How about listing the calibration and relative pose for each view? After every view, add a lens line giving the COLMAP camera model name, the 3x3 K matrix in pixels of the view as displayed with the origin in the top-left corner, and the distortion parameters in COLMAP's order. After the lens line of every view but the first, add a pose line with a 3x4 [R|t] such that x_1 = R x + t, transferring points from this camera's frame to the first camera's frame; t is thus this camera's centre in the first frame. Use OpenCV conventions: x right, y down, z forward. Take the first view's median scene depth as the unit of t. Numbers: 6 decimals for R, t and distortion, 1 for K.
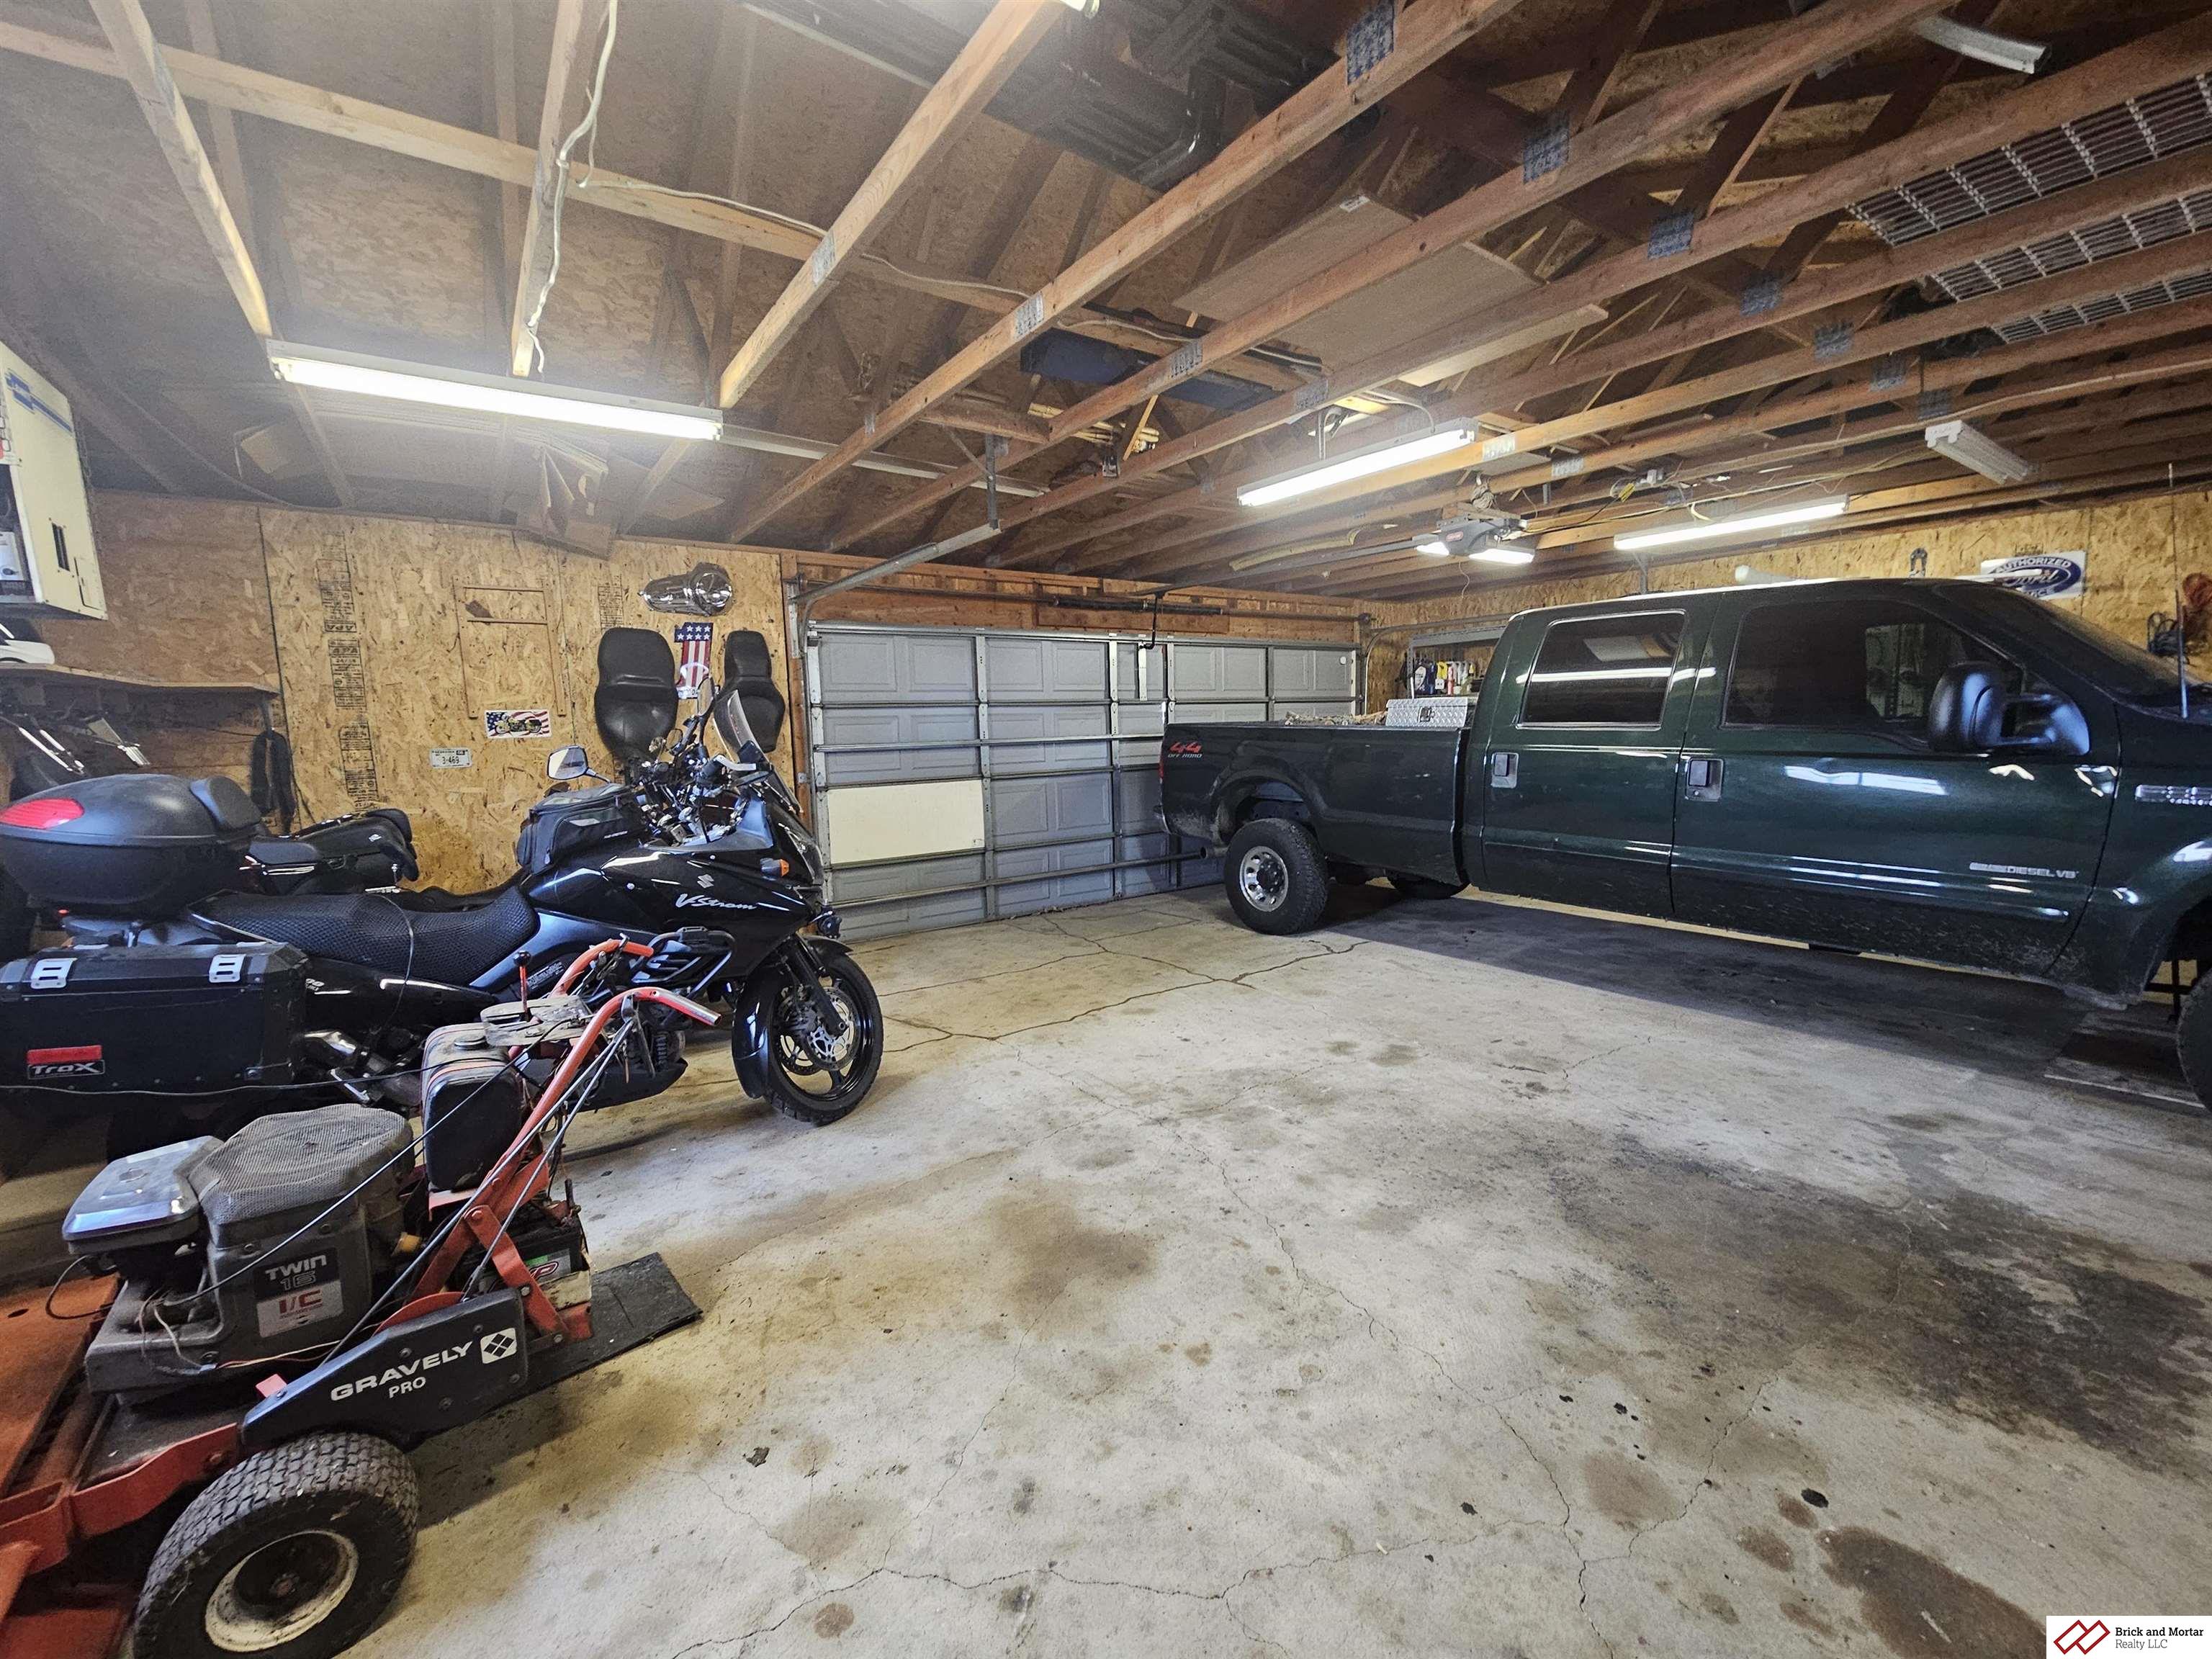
lens RADIAL K [[907.1, 0, 1097.5], [0, 907.1, 842.7], [0, 0, 1]] dist [-0.003937, -0.000296]
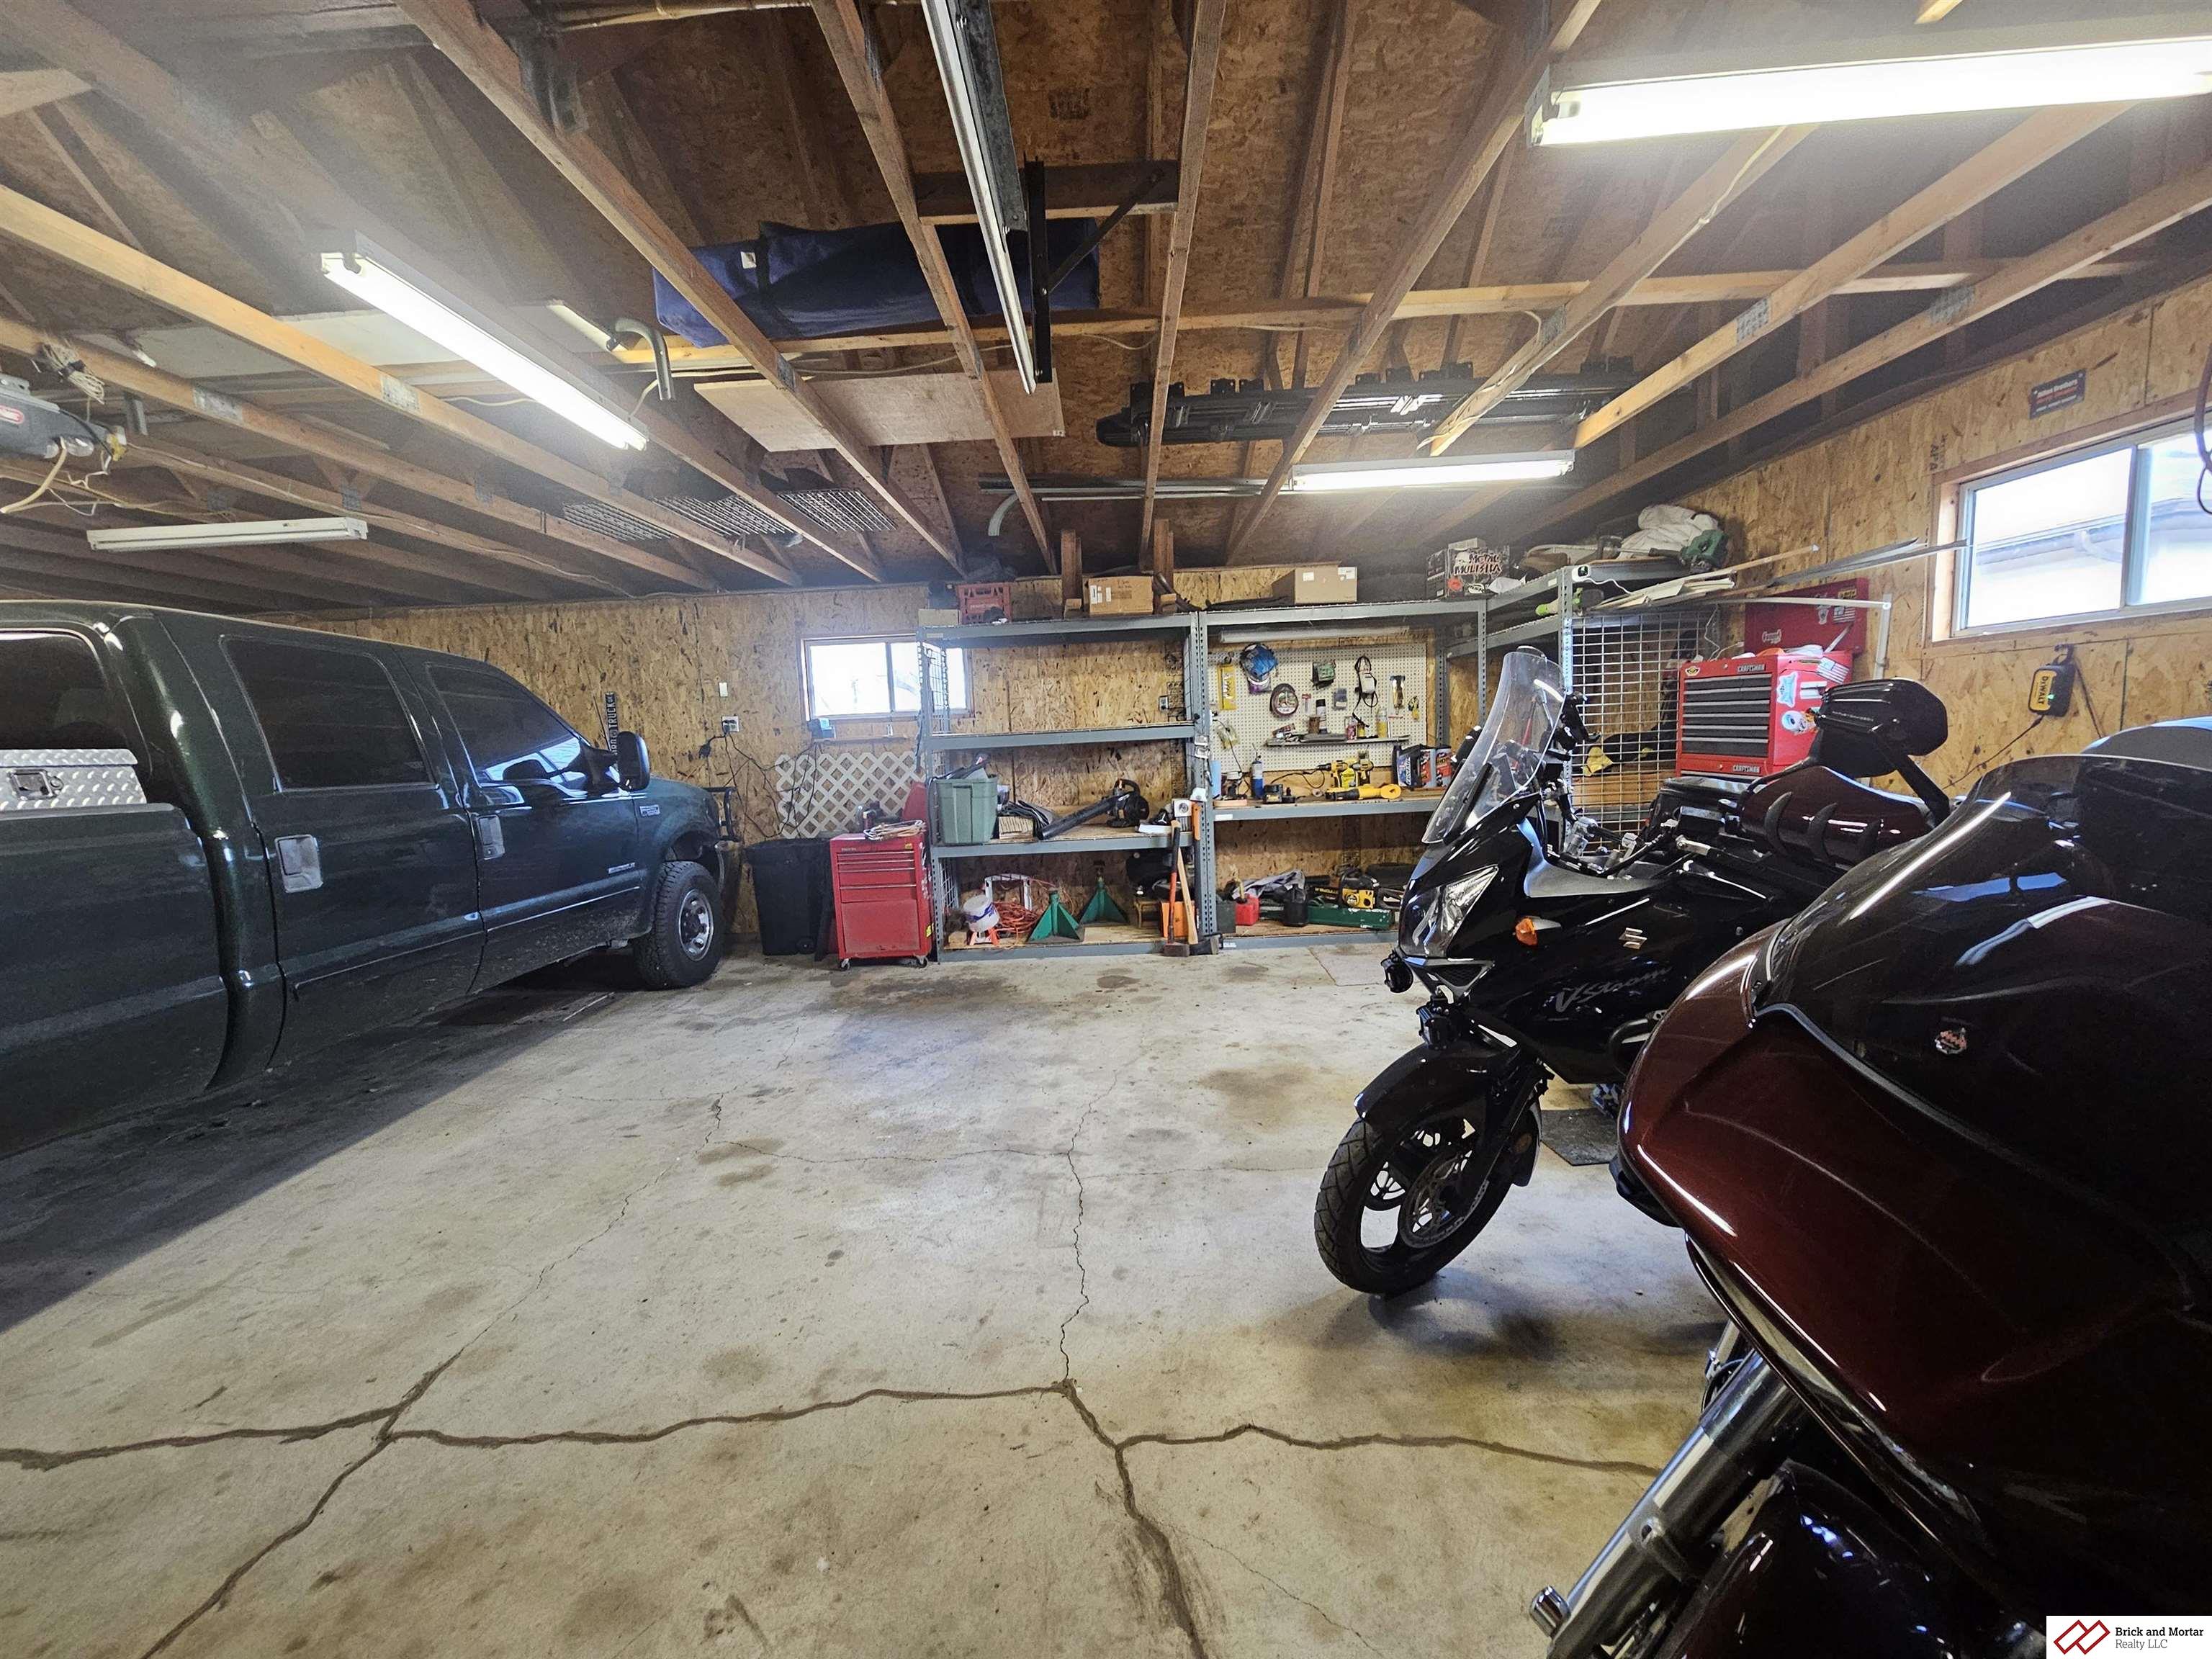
lens RADIAL K [[907.1, 0, 1097.5], [0, 907.1, 842.7], [0, 0, 1]] dist [-0.003937, -0.000296]
pose [[-0.801667, -0.006602, 0.597734, -0.567139], [0.144231, 0.968260, 0.204134, -0.216211], [-0.580110, 0.249859, -0.775270, 1.766123]]
